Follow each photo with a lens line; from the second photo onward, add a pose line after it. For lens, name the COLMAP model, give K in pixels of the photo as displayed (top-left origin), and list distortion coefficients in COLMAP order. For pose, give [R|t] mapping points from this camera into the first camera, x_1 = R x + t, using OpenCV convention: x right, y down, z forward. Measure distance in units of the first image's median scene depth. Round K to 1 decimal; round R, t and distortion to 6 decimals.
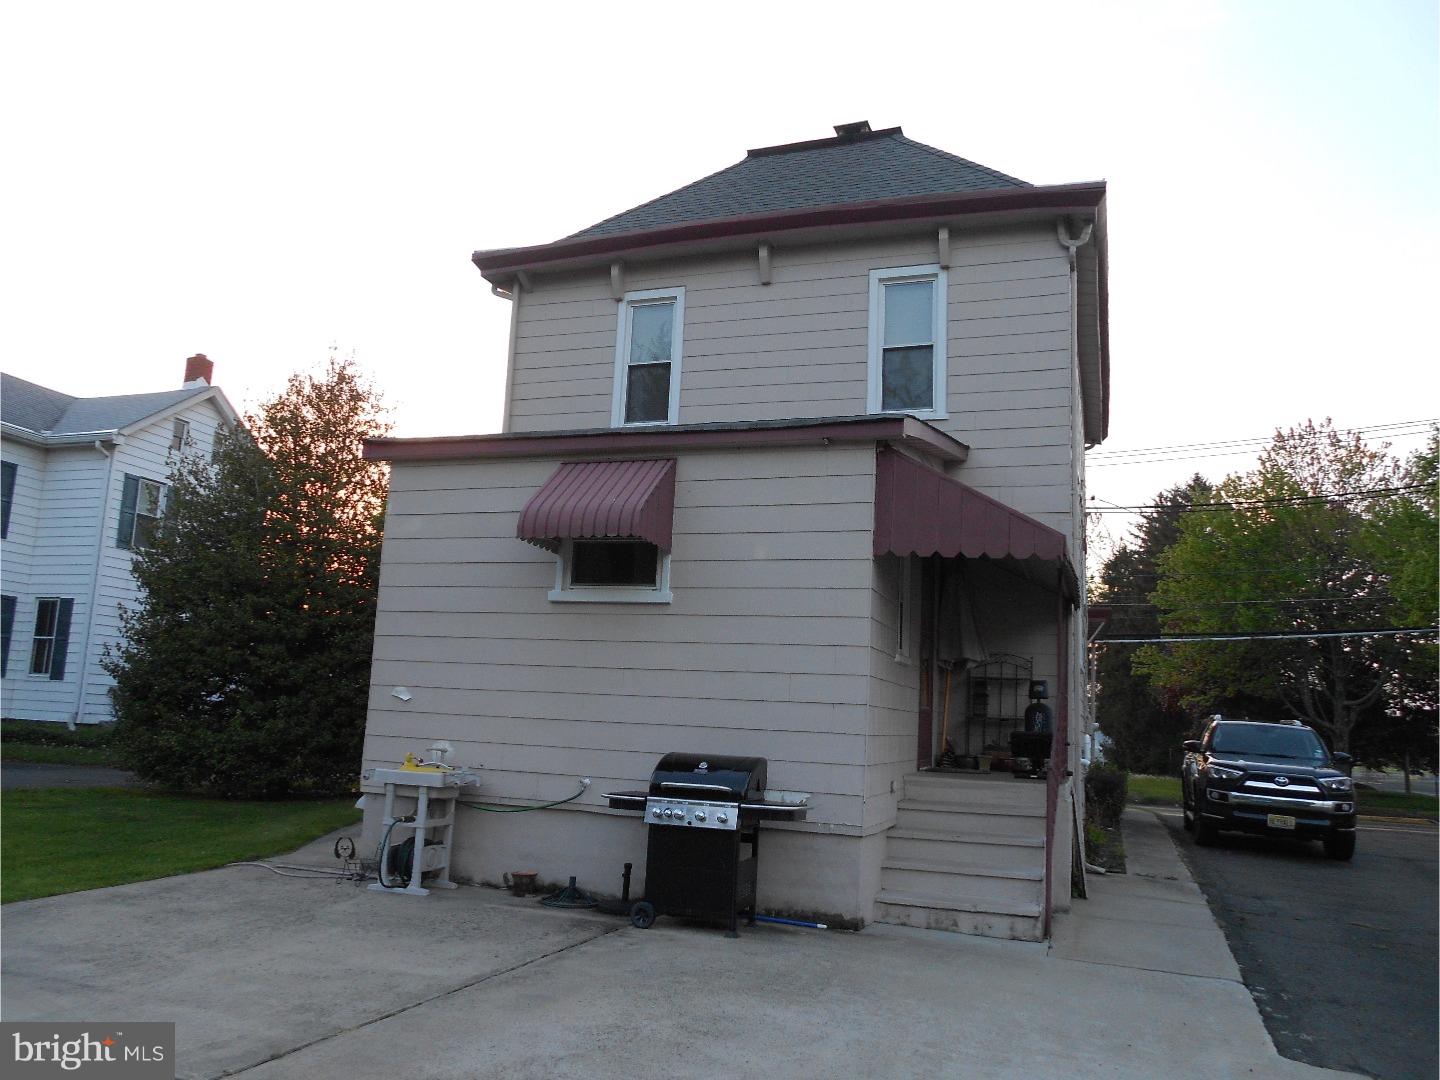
lens RADIAL K [[1080.7, 0, 718.0], [0, 1080.7, 539.3], [0, 0, 1]] dist [-0.041291, 0.006358]
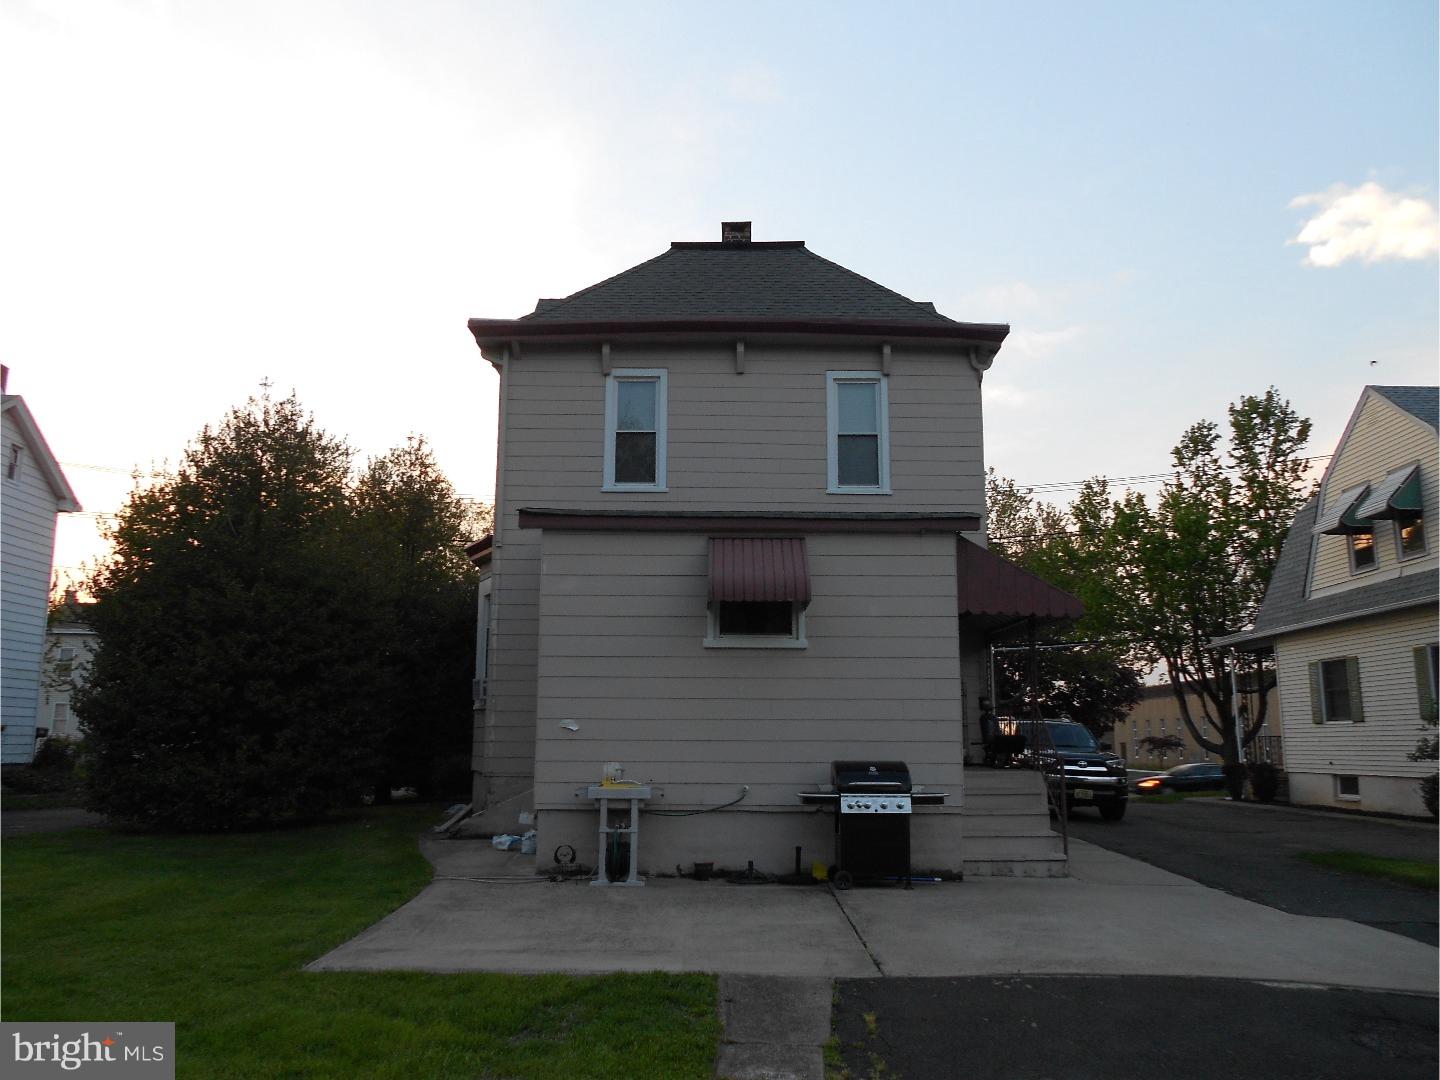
lens RADIAL K [[1080.7, 0, 720.3], [0, 1080.7, 536.6], [0, 0, 1]] dist [-0.041291, 0.006358]
pose [[0.939993, 0.021480, 0.340517, -0.543671], [-0.018326, 0.999754, -0.012478, -0.053960], [-0.340701, 0.005489, 0.940156, -0.186995]]
